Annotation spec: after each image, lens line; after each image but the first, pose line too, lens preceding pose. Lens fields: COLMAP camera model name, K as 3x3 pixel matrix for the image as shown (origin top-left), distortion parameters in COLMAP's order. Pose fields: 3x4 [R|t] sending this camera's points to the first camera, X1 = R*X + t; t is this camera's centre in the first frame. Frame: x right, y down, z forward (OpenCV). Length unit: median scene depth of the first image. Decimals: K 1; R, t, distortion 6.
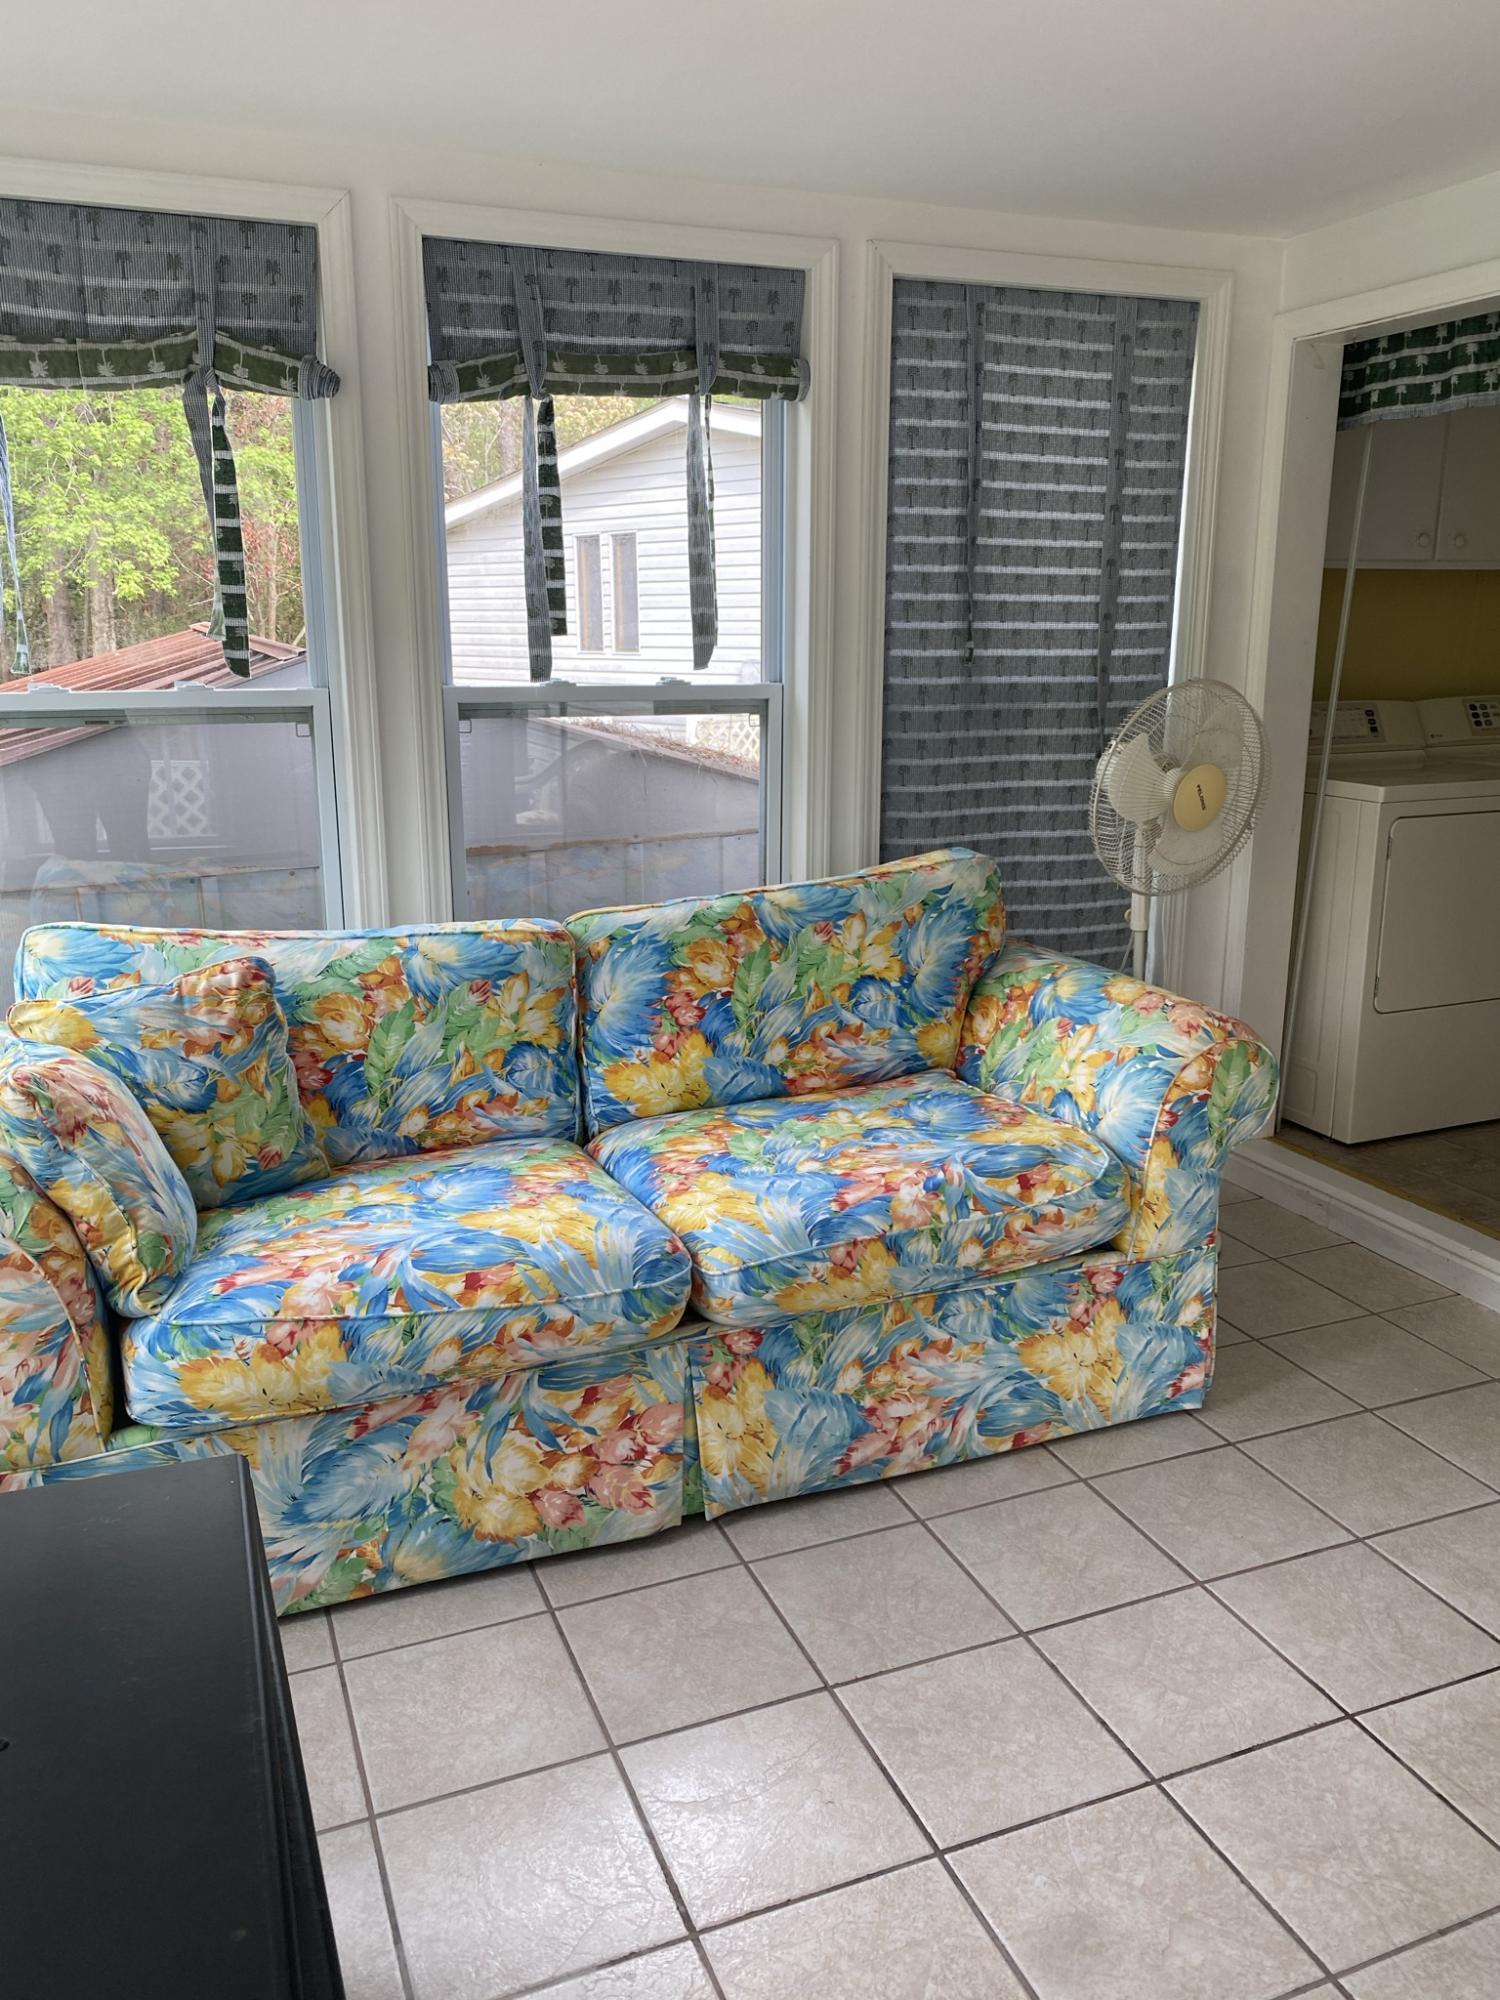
lens RADIAL K [[1536.6, 0, 750.4], [0, 1536.6, 1000.8], [0, 0, 1]] dist [0.003652, -0.003036]
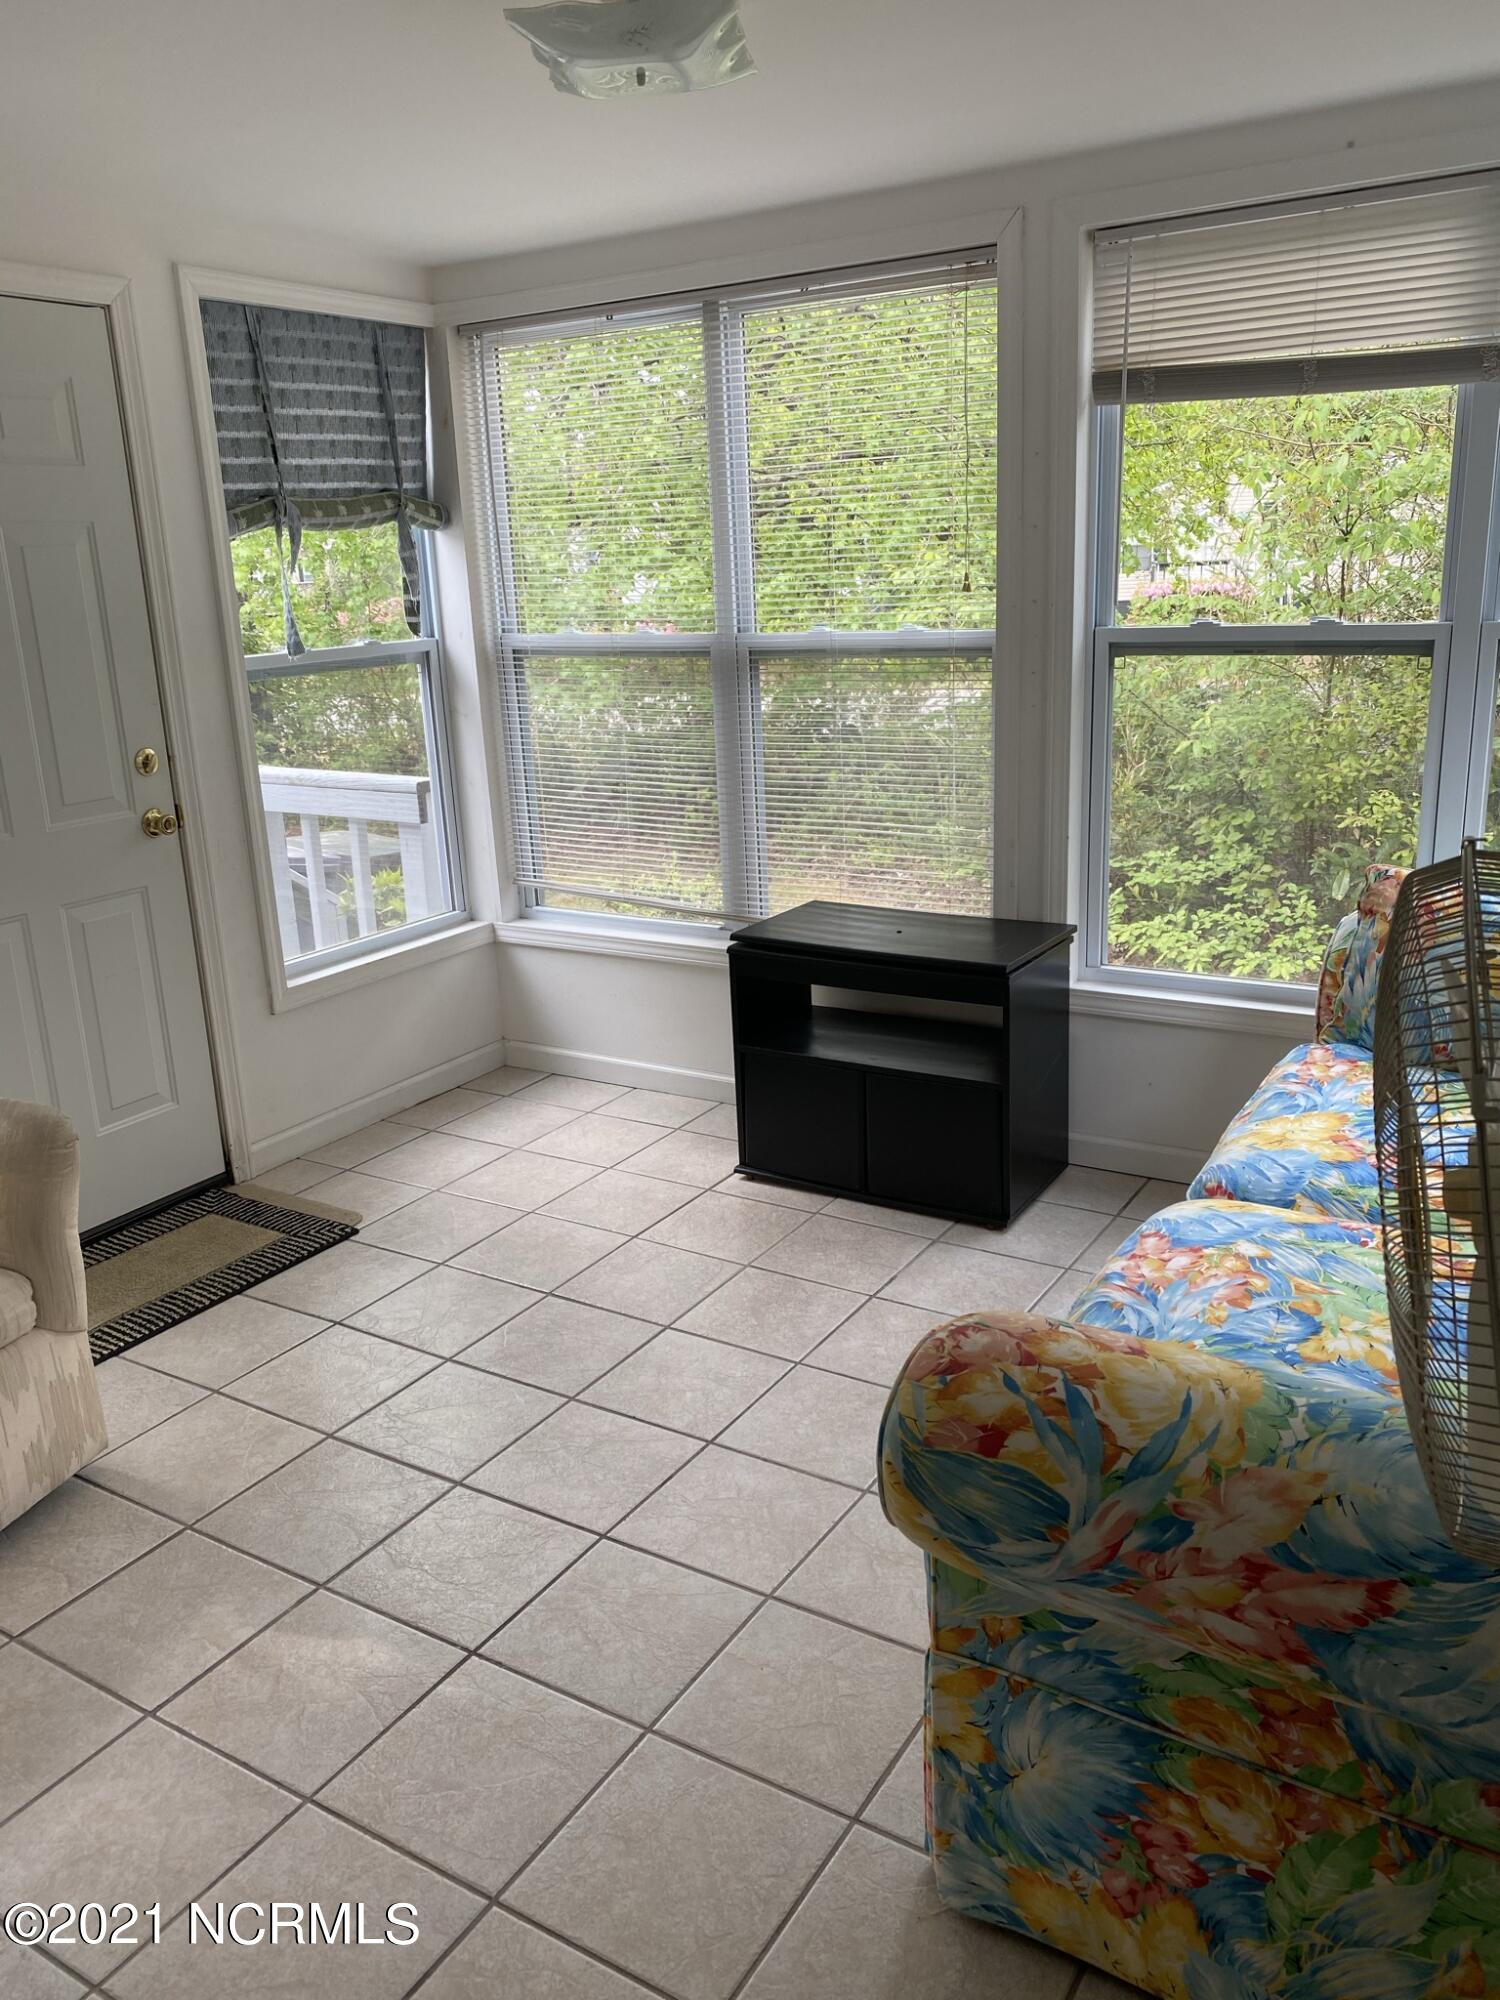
lens RADIAL K [[1536.6, 0, 749.6], [0, 1536.6, 999.2], [0, 0, 1]] dist [0.003652, -0.003036]
pose [[-0.805550, 0.209581, -0.554225, 0.693969], [-0.089330, 0.881709, 0.463259, -0.376830], [0.585756, 0.422688, -0.691538, 1.363378]]
